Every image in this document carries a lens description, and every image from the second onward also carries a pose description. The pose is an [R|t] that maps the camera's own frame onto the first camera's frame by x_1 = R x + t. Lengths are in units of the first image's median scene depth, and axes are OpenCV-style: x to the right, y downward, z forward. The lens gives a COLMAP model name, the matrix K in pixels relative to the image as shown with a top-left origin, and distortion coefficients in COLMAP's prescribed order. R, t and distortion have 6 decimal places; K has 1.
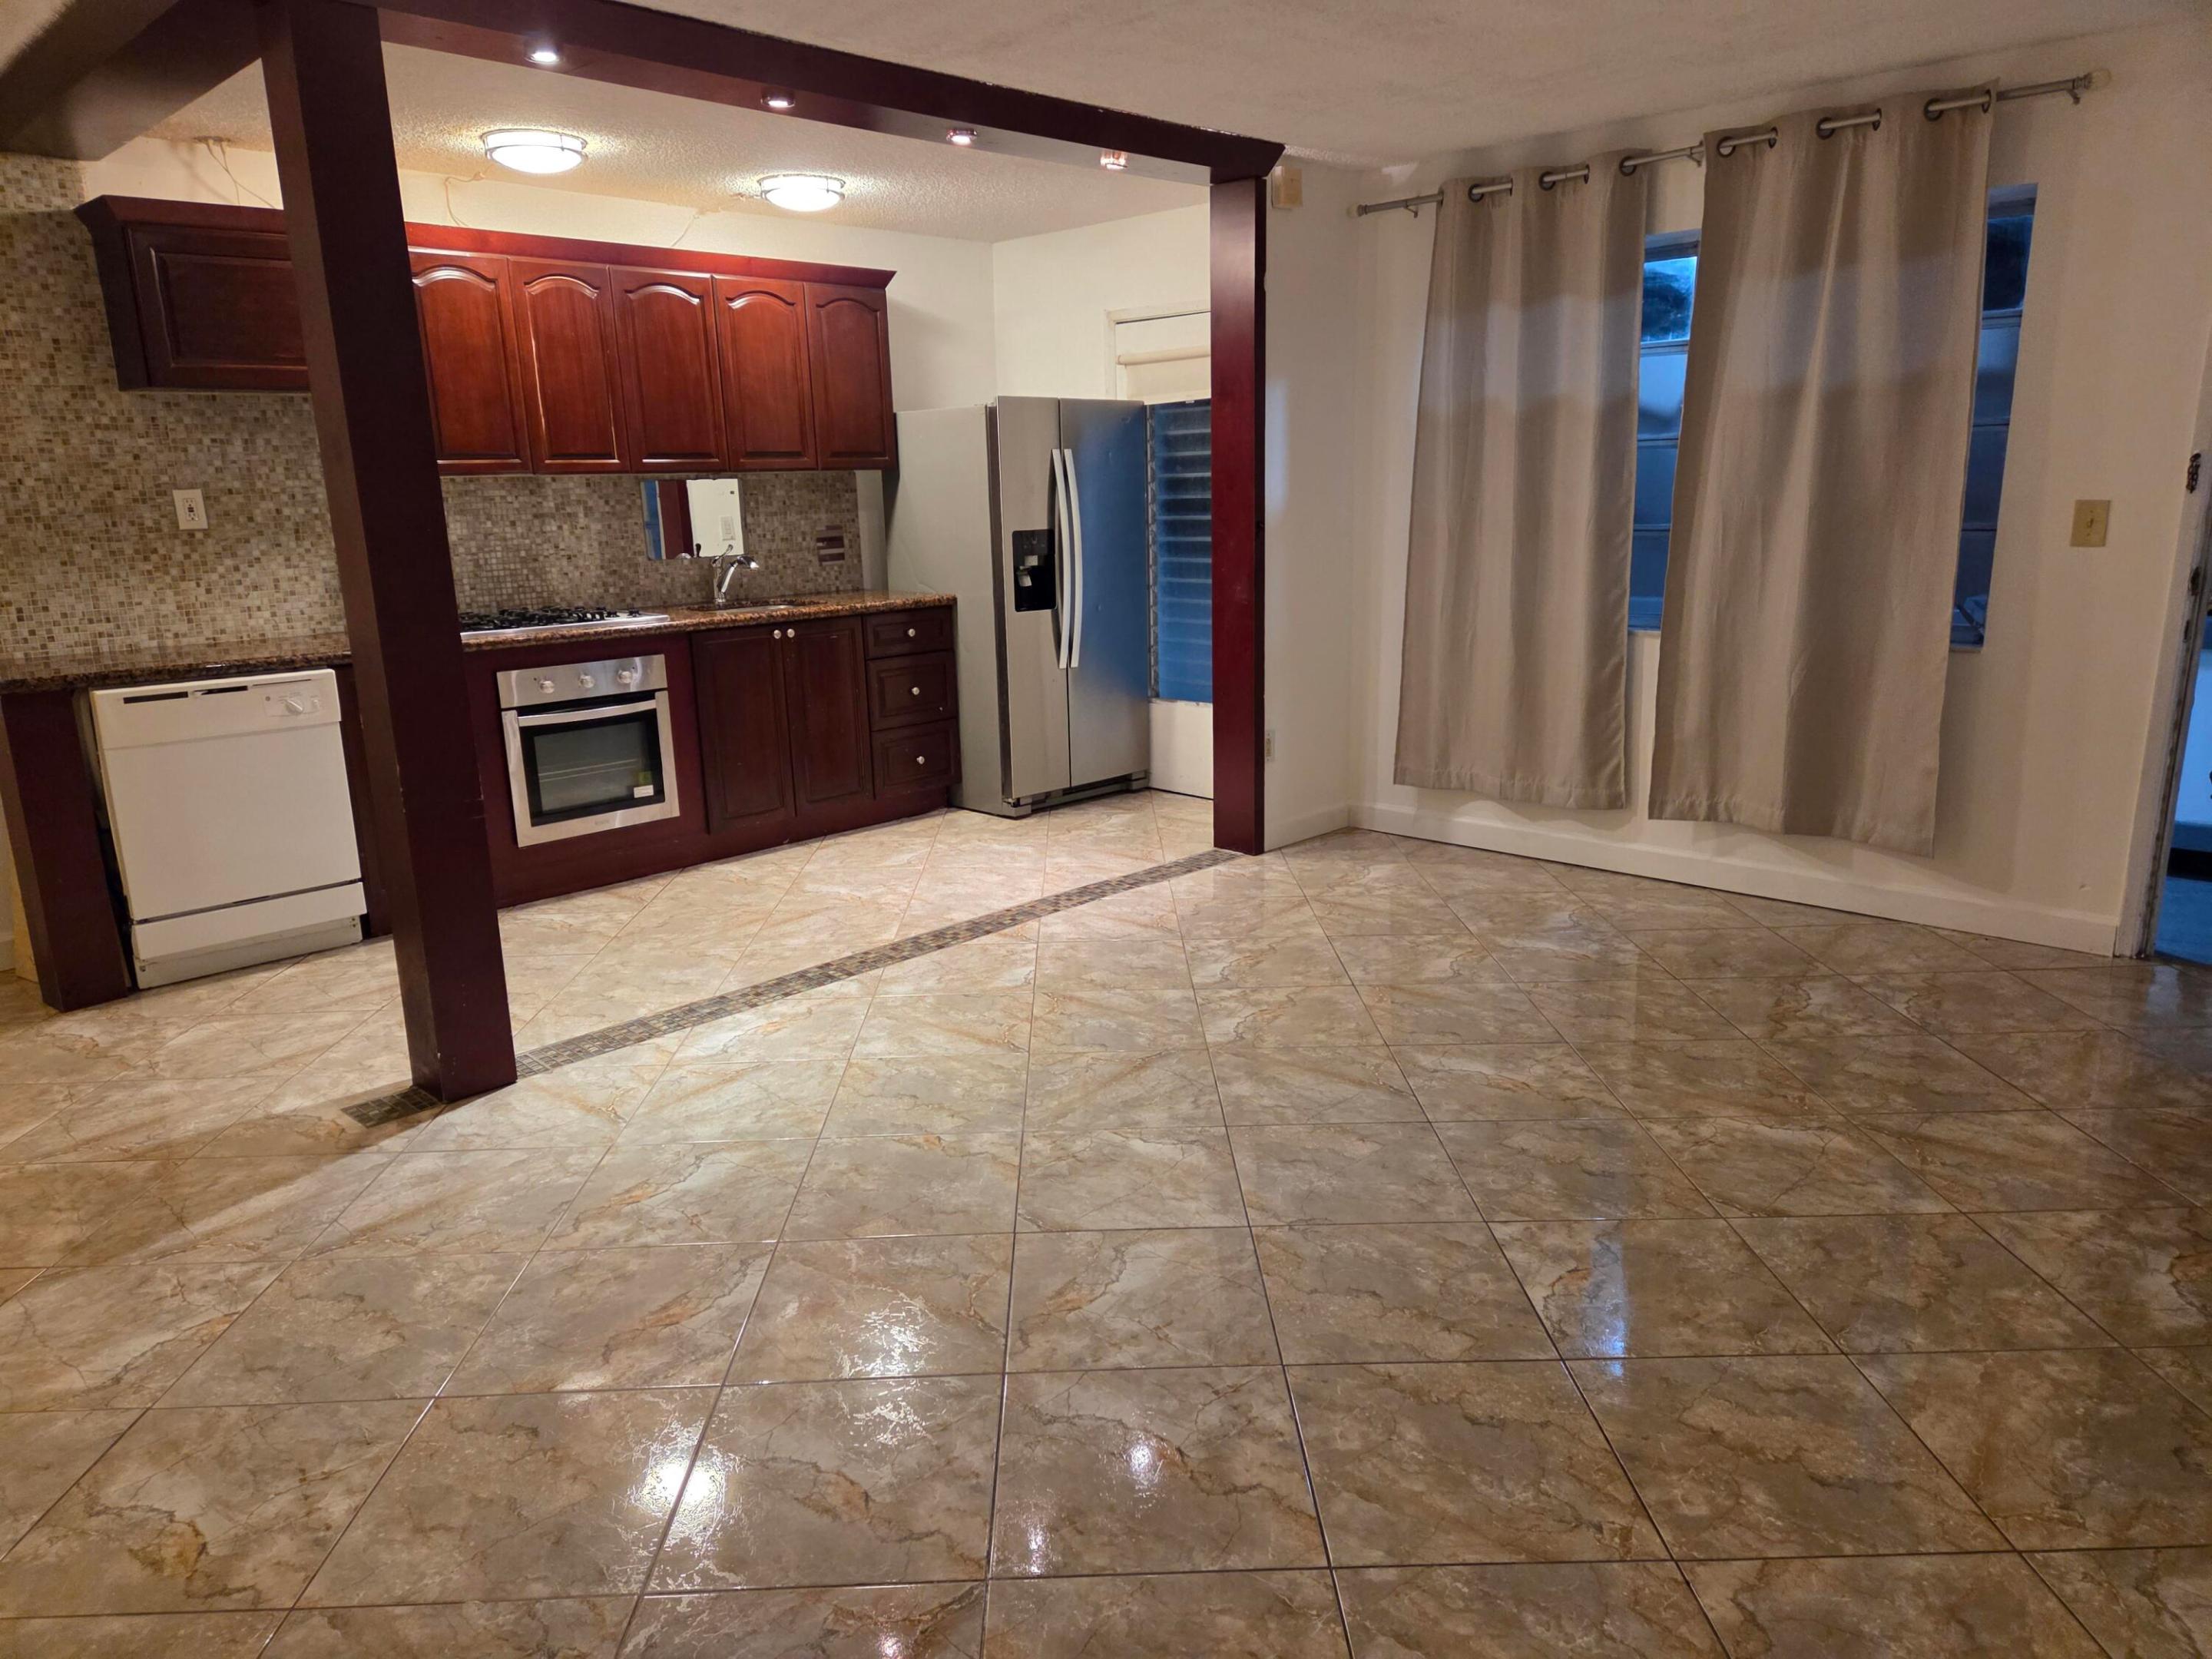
lens RADIAL K [[1478.0, 0, 1112.0], [0, 1478.0, 837.2], [0, 0, 1]] dist [0.086694, -0.087271]
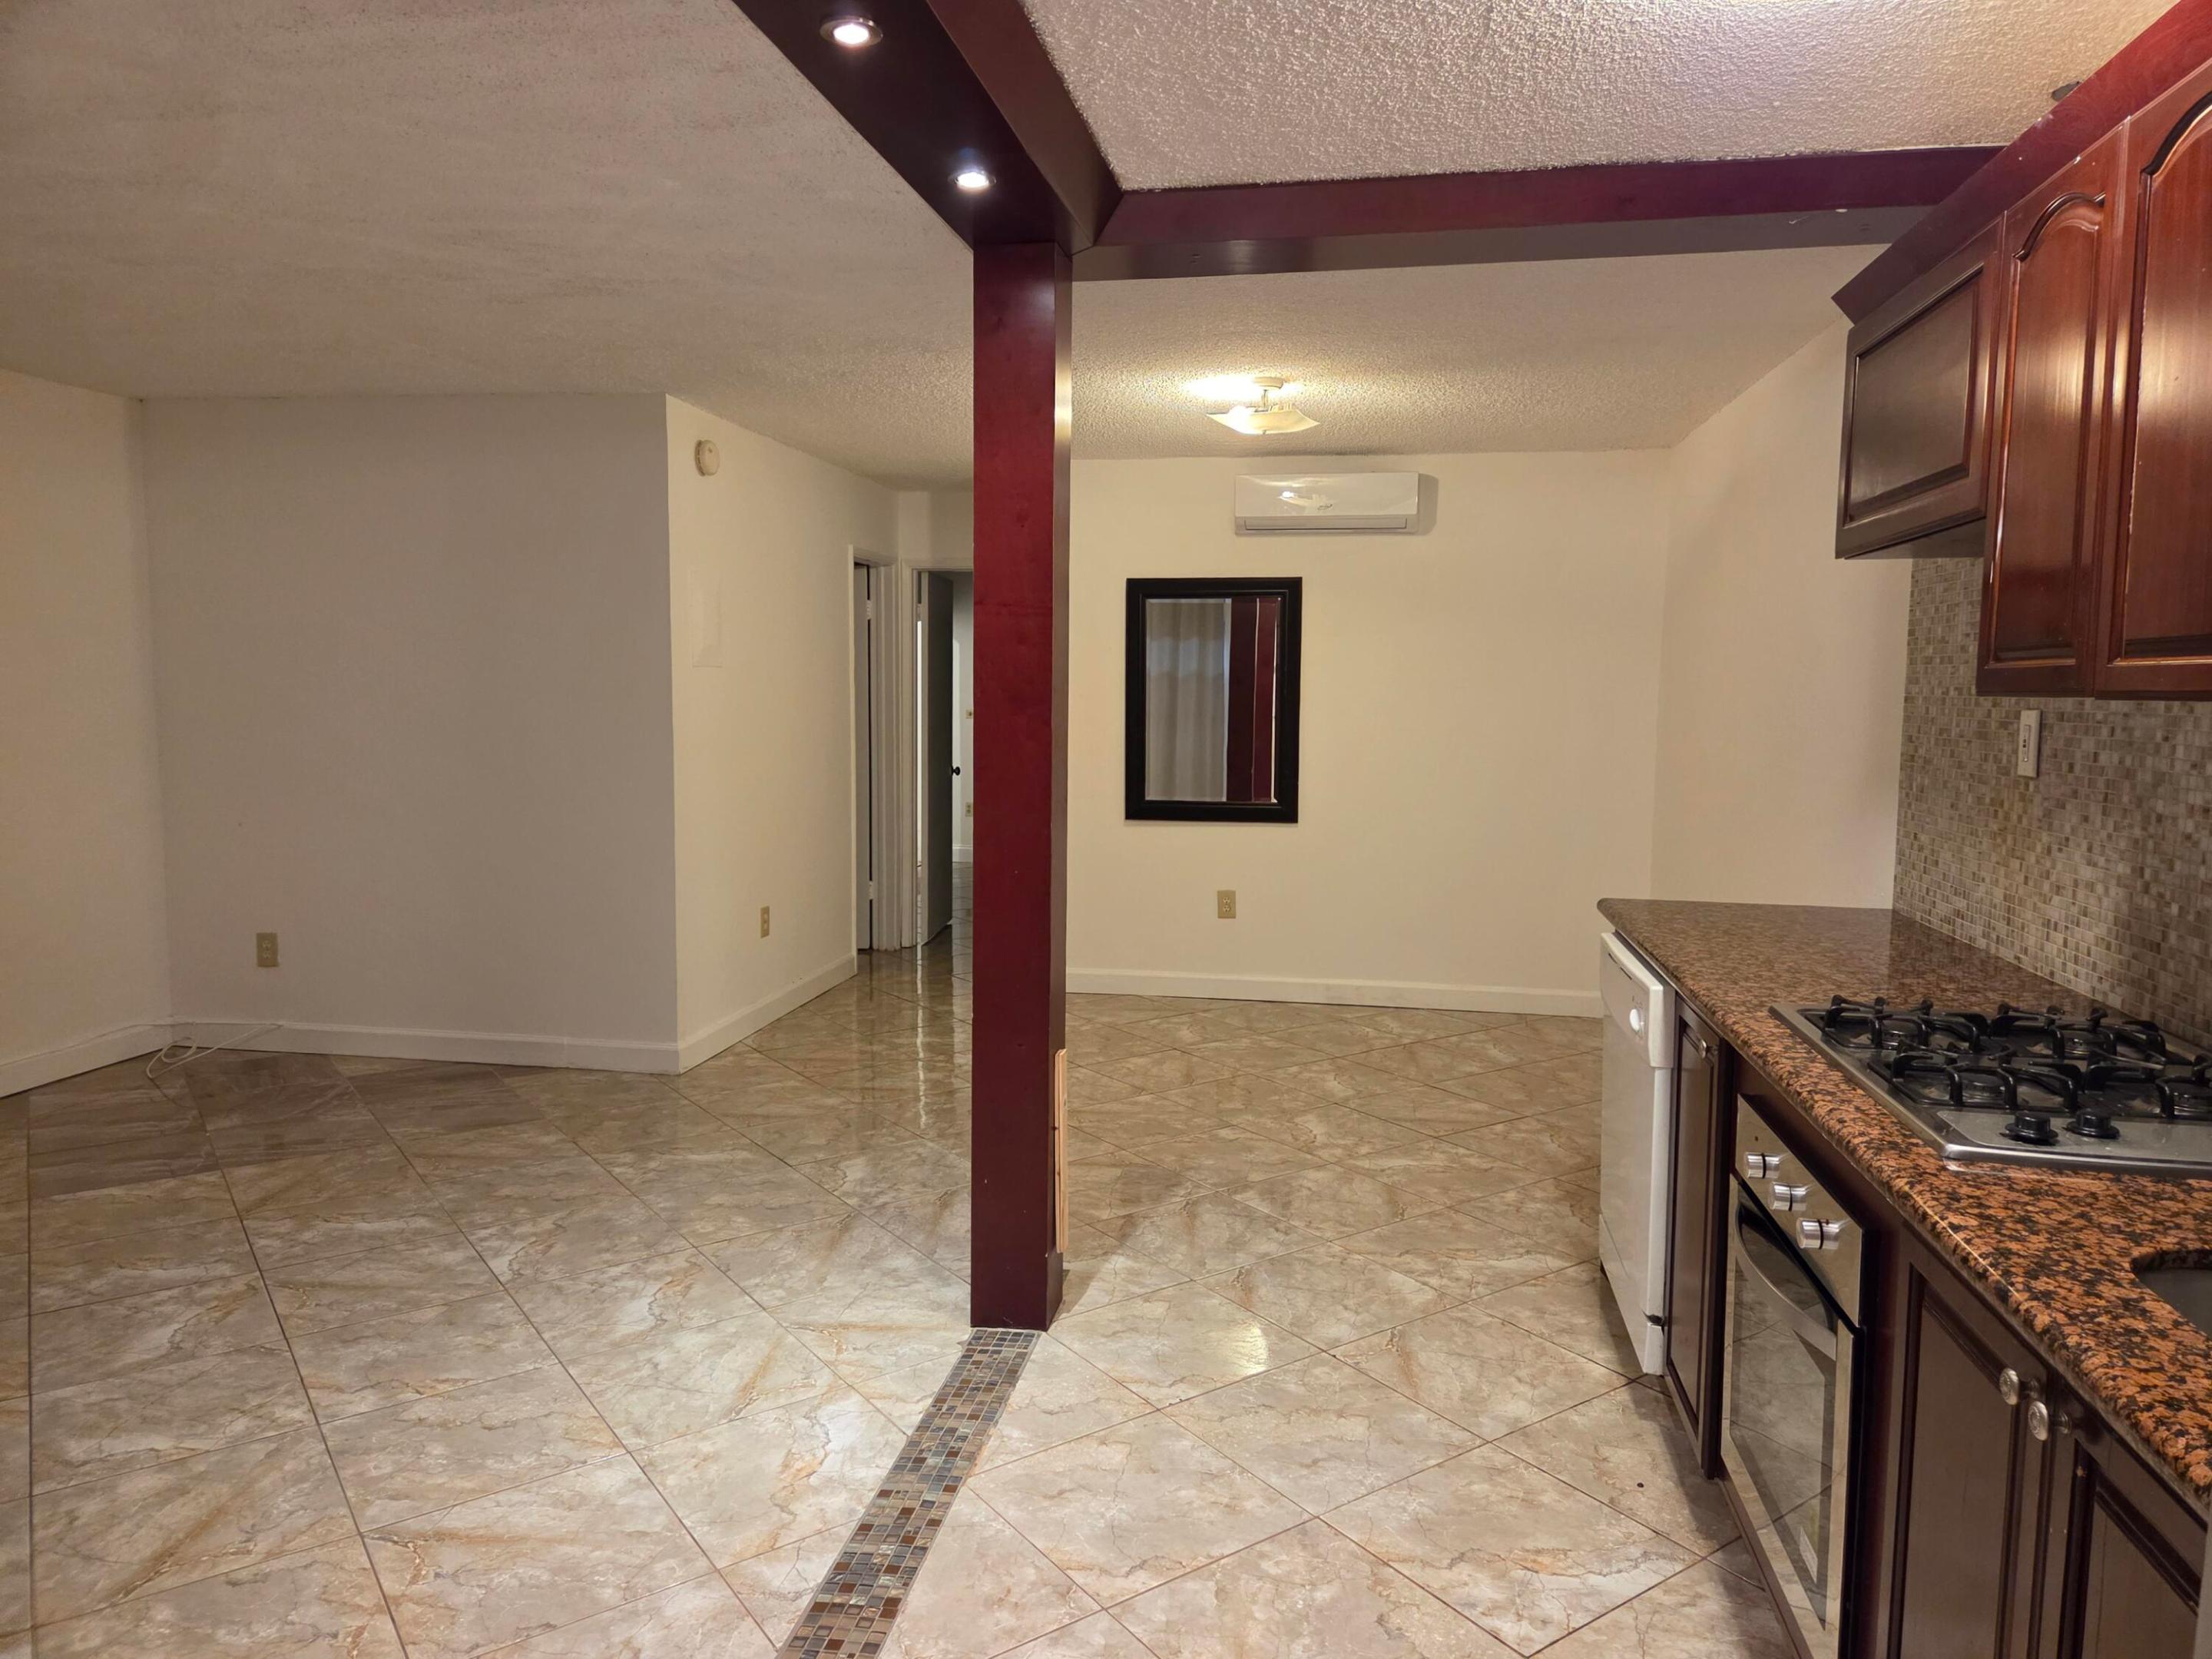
lens RADIAL K [[1466.4, 0, 1114.1], [0, 1466.4, 817.6], [0, 0, 1]] dist [0.085997, -0.079786]
pose [[-0.825894, 0.067194, -0.559807, 0.016001], [-0.125444, 0.946089, 0.298630, -0.319611], [0.549693, 0.316861, -0.772940, 1.264573]]
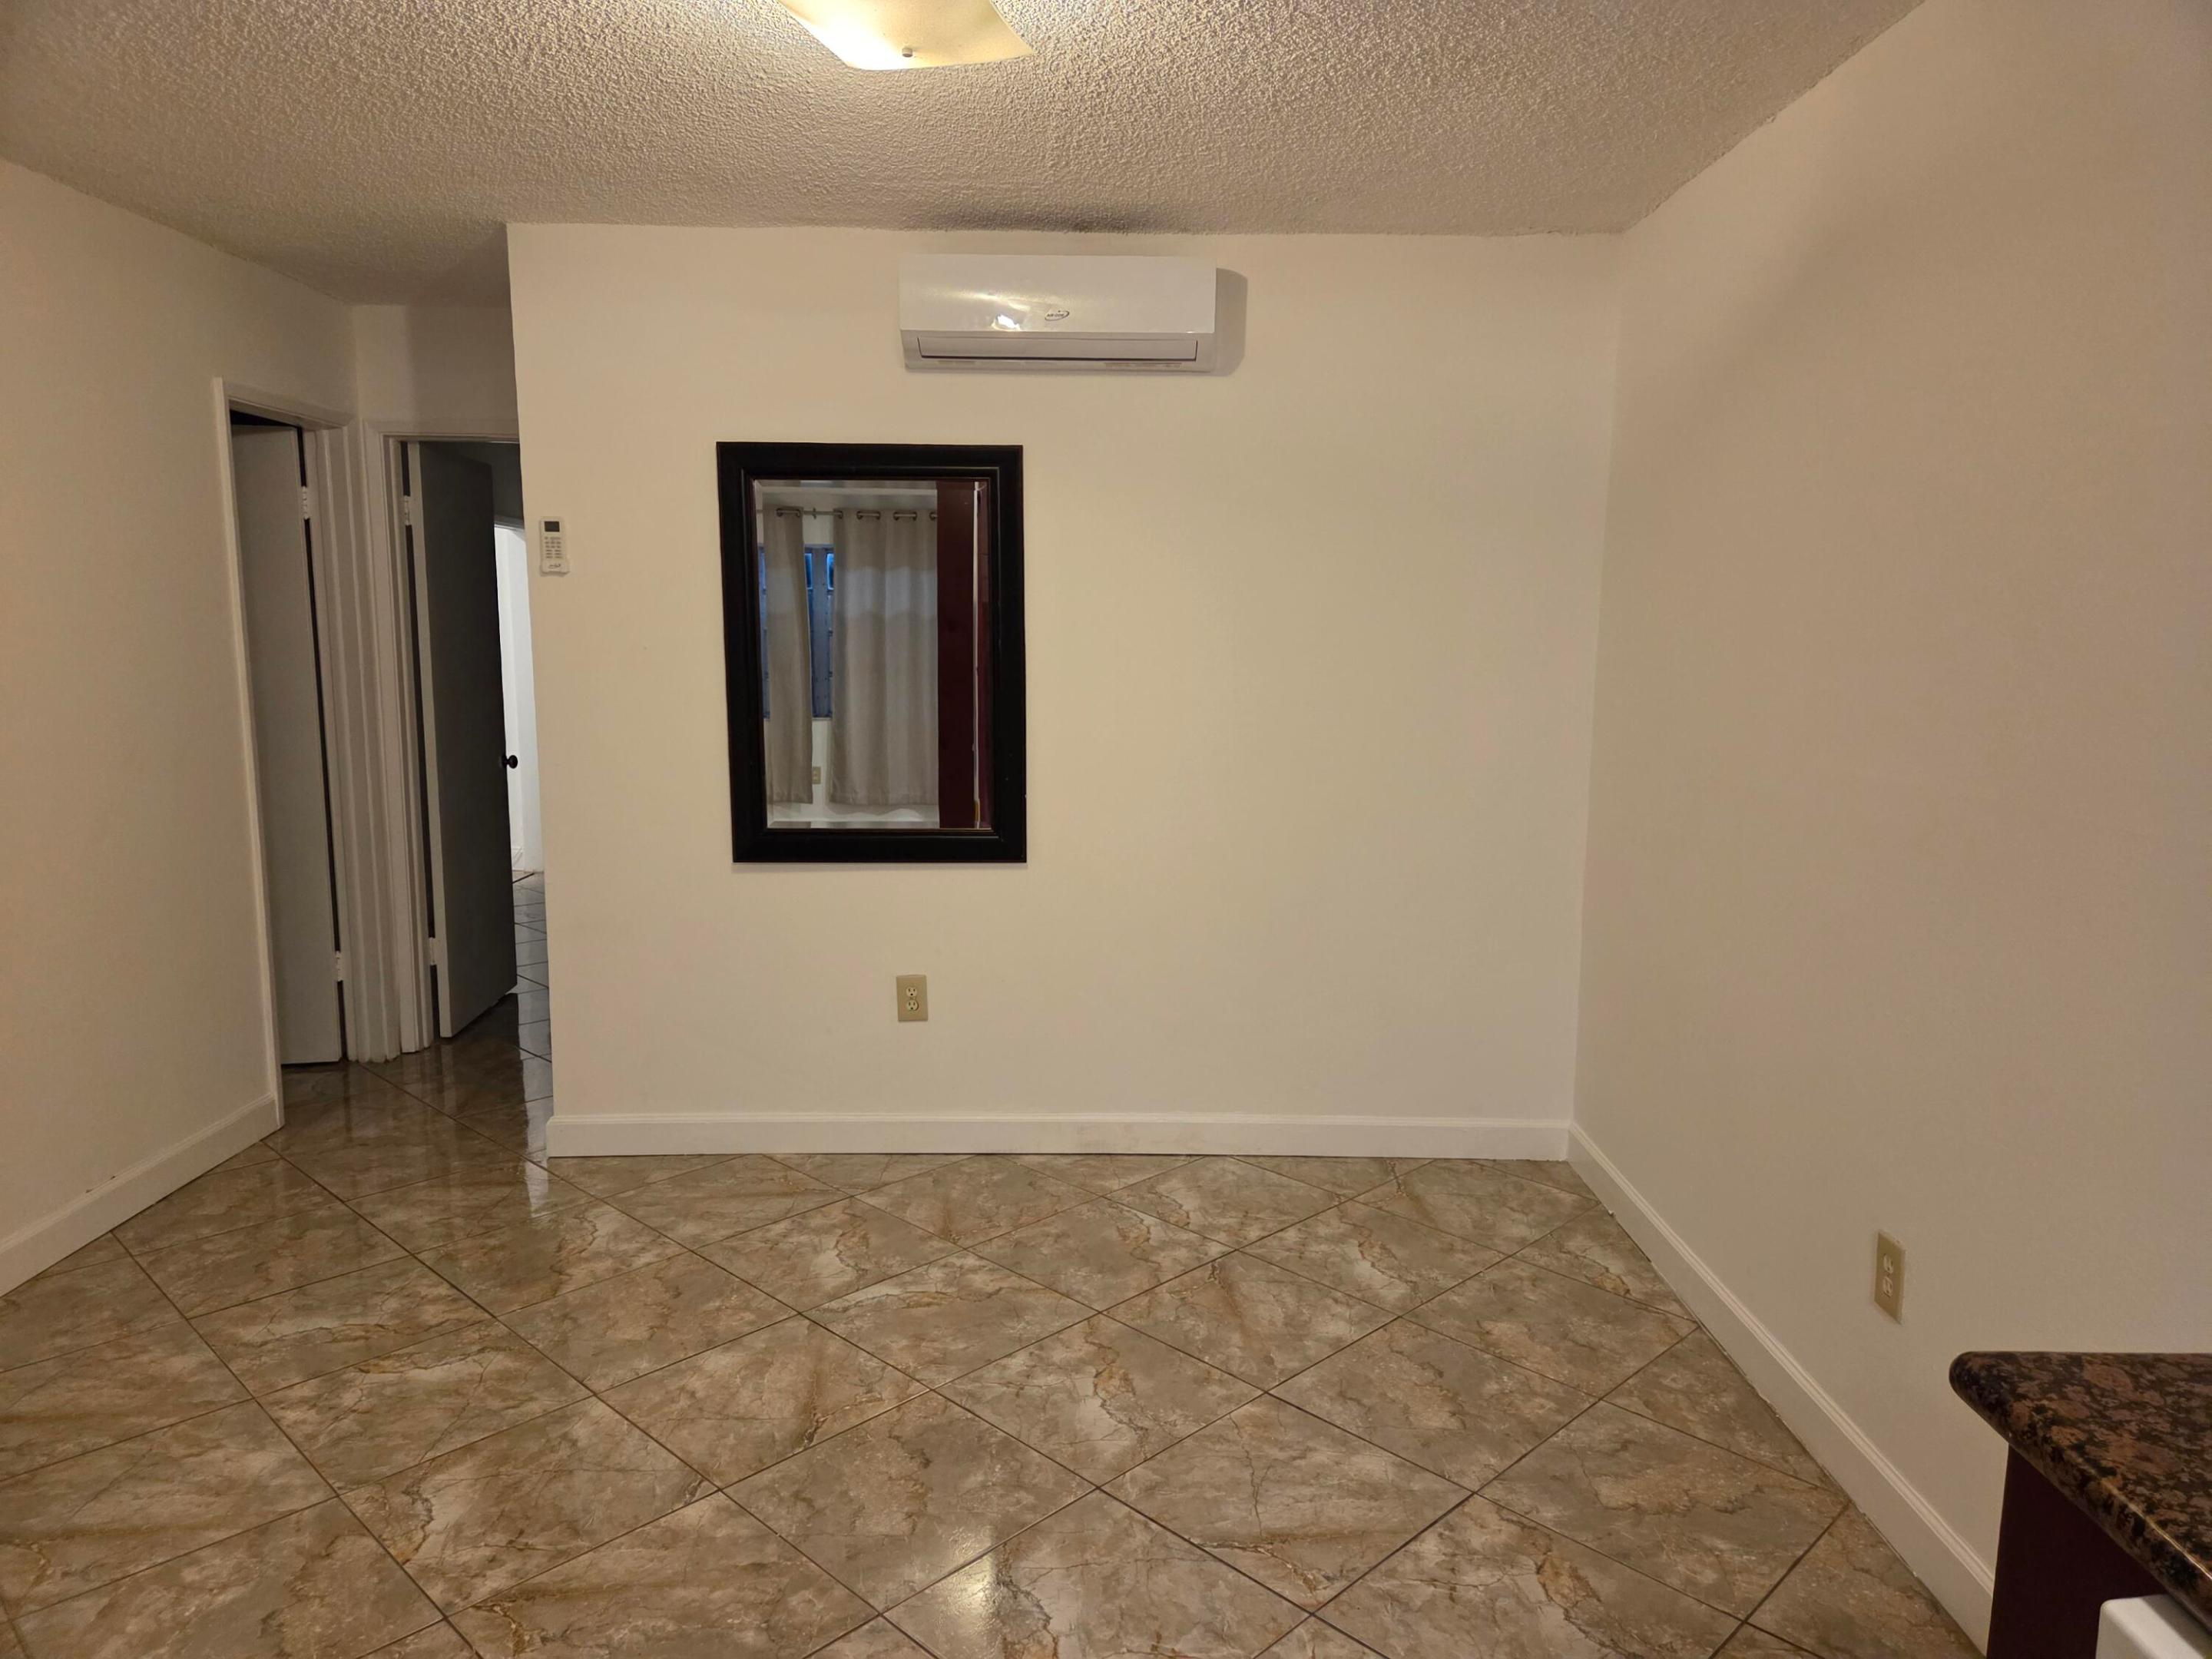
lens RADIAL K [[1478.0, 0, 1112.0], [0, 1478.0, 837.2], [0, 0, 1]] dist [0.086694, -0.087271]
pose [[-0.719959, 0.116125, -0.684232, -0.368081], [-0.156301, 0.933444, 0.322883, -0.213751], [0.676187, 0.339408, -0.653891, 0.864281]]
